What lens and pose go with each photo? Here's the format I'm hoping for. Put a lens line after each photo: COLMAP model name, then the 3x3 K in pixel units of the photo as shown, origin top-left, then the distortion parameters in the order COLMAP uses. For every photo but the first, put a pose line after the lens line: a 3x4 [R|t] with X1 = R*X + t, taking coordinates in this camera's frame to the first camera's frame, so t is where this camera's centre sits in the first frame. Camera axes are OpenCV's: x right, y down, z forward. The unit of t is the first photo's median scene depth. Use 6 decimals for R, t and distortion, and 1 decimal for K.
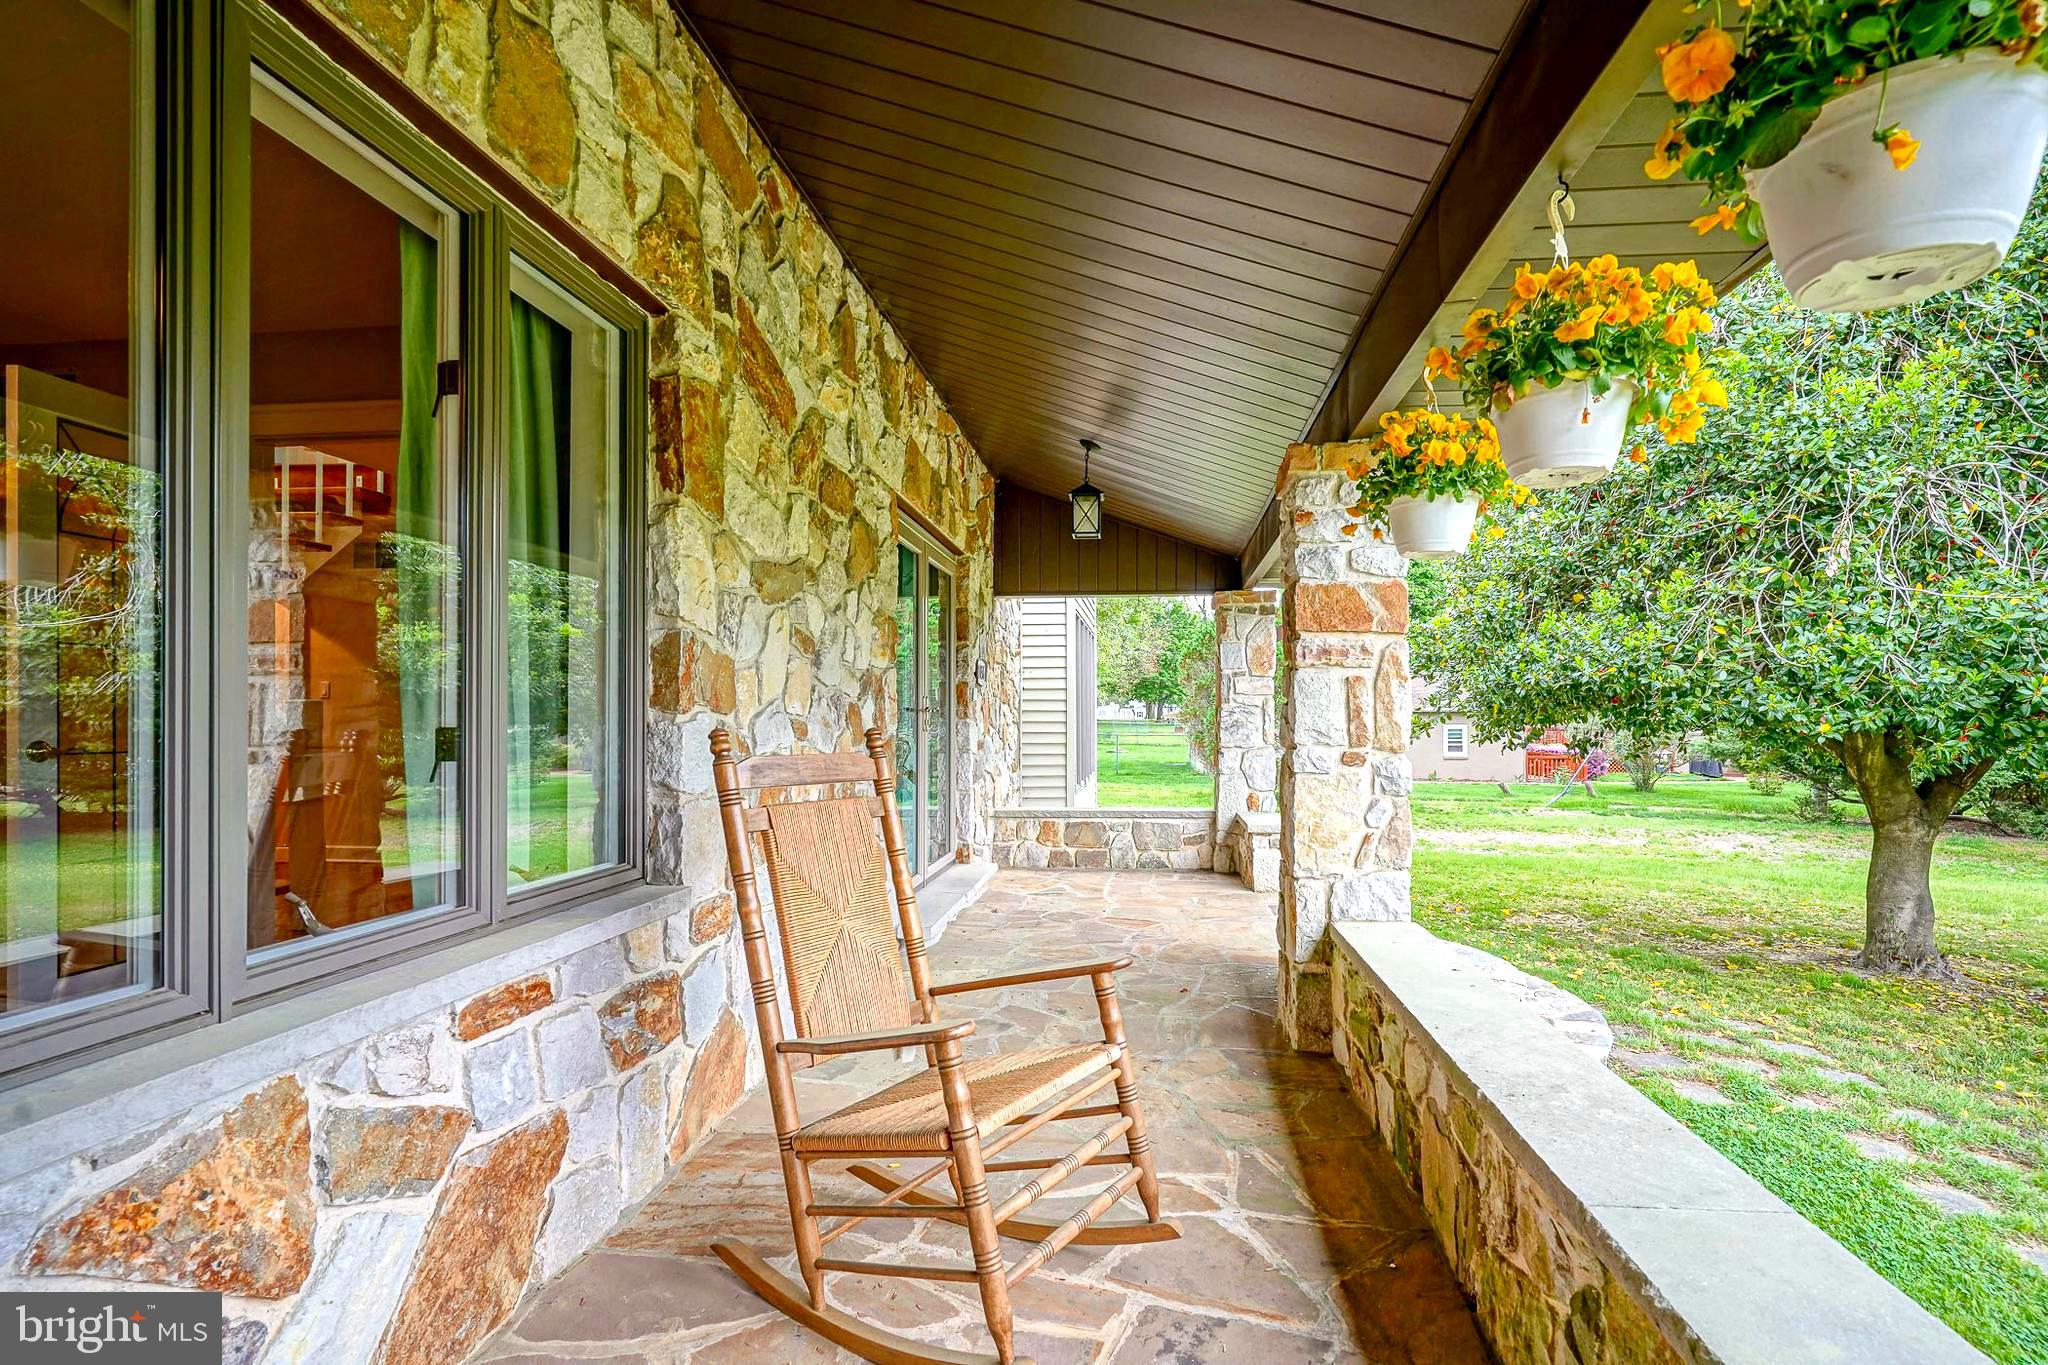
lens RADIAL K [[1000.7, 0, 1022.3], [0, 1000.7, 697.1], [0, 0, 1]] dist [-0.011372, 0.006308]
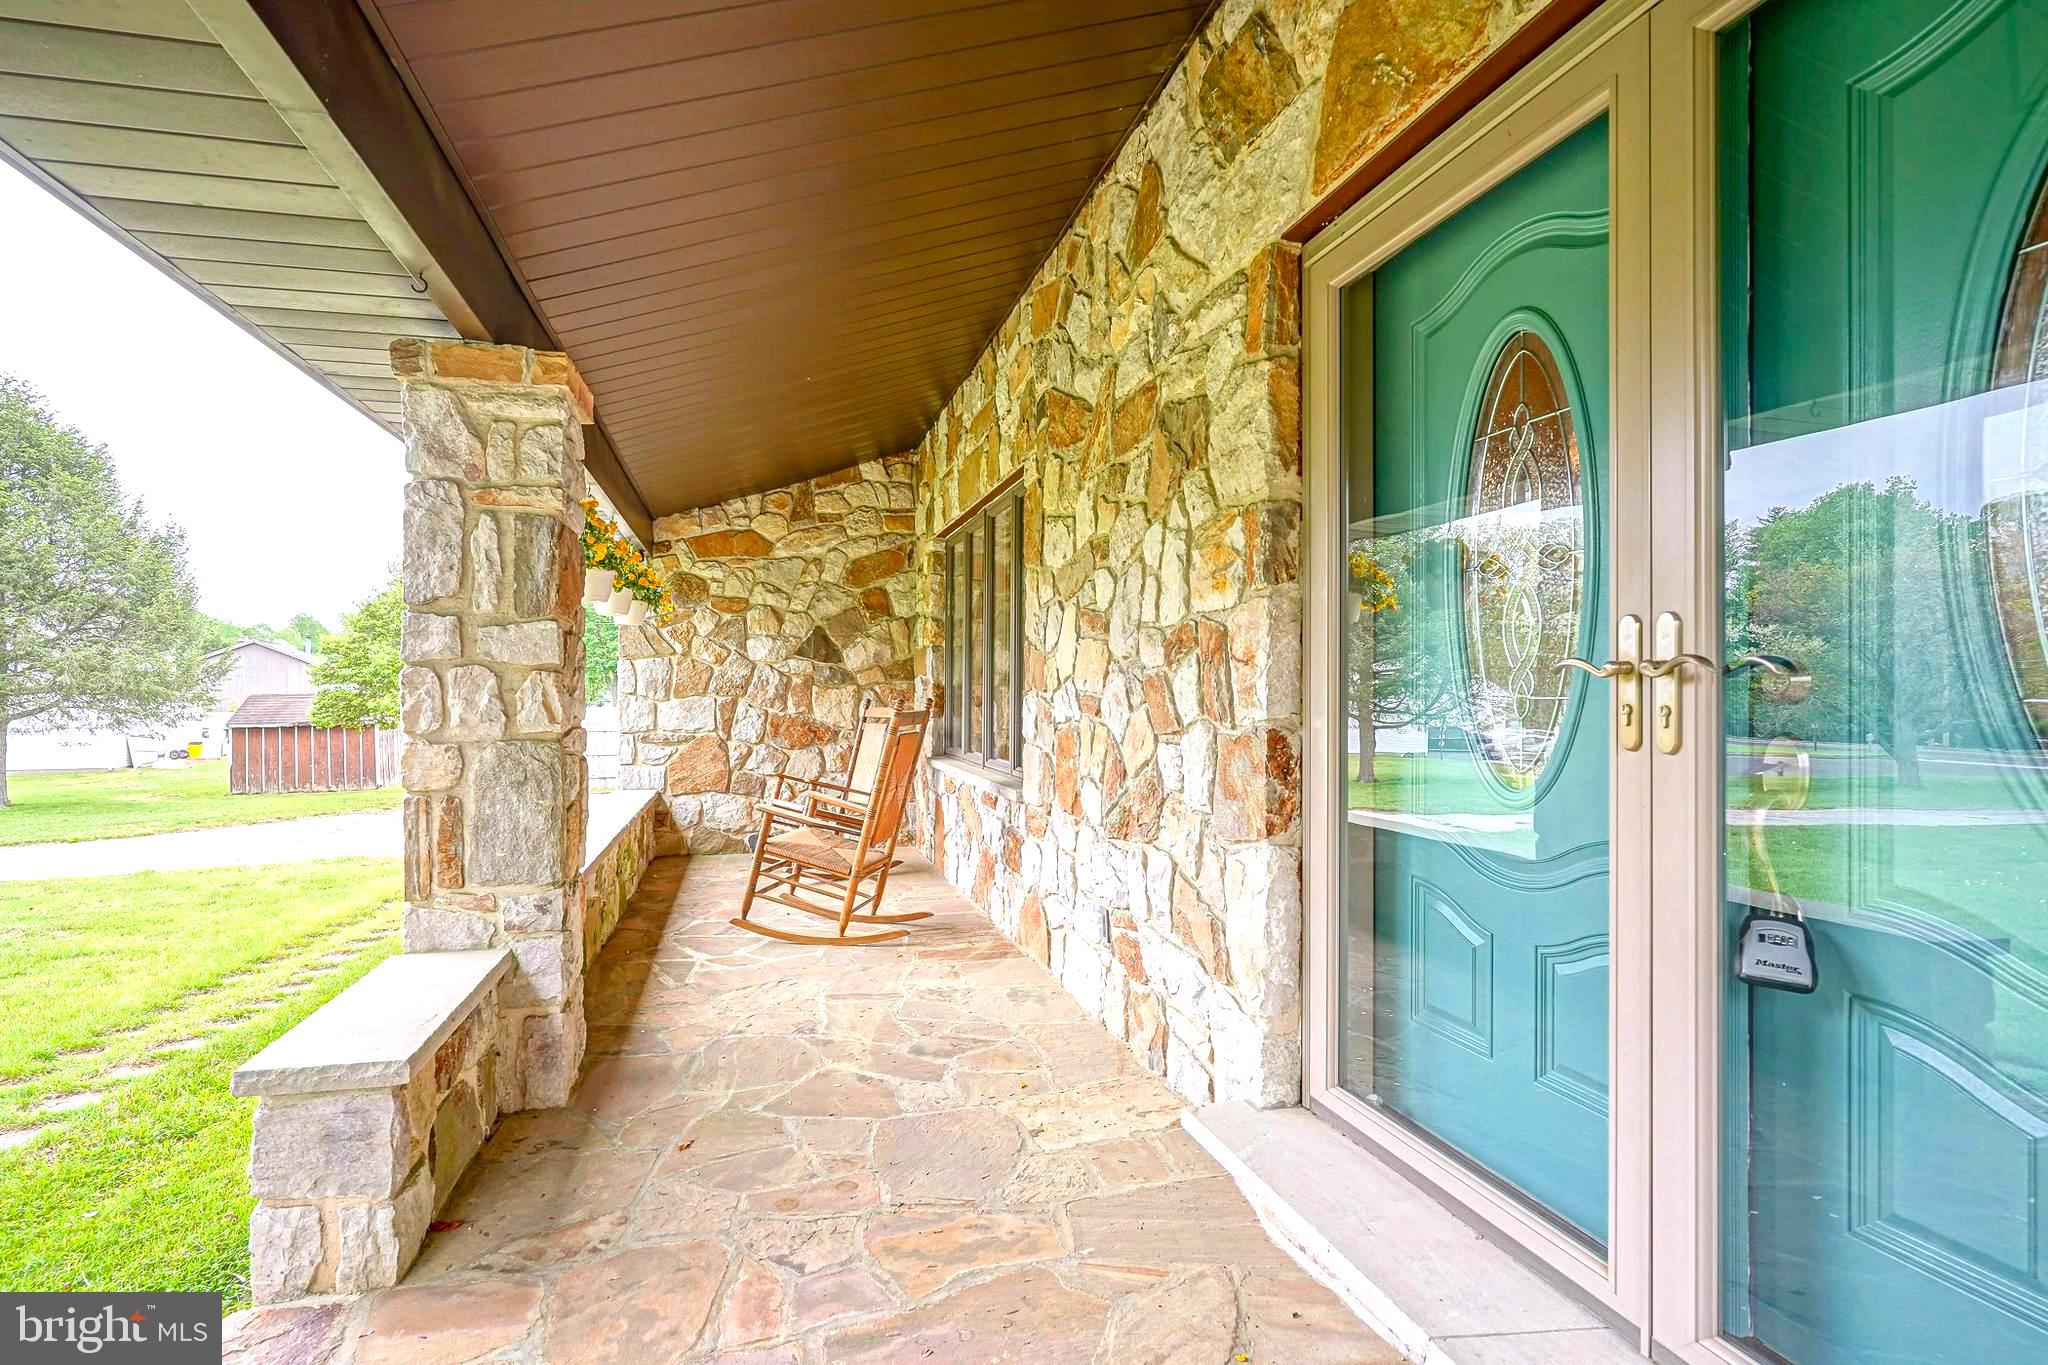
lens RADIAL K [[1000.7, 0, 1020.5], [0, 1000.7, 688.1], [0, 0, 1]] dist [-0.011372, 0.006308]
pose [[-0.924263, 0.003400, -0.381740, 0.224113], [0.010051, 0.999830, -0.015430, 0.030082], [0.381623, -0.018098, -0.924141, 1.799446]]
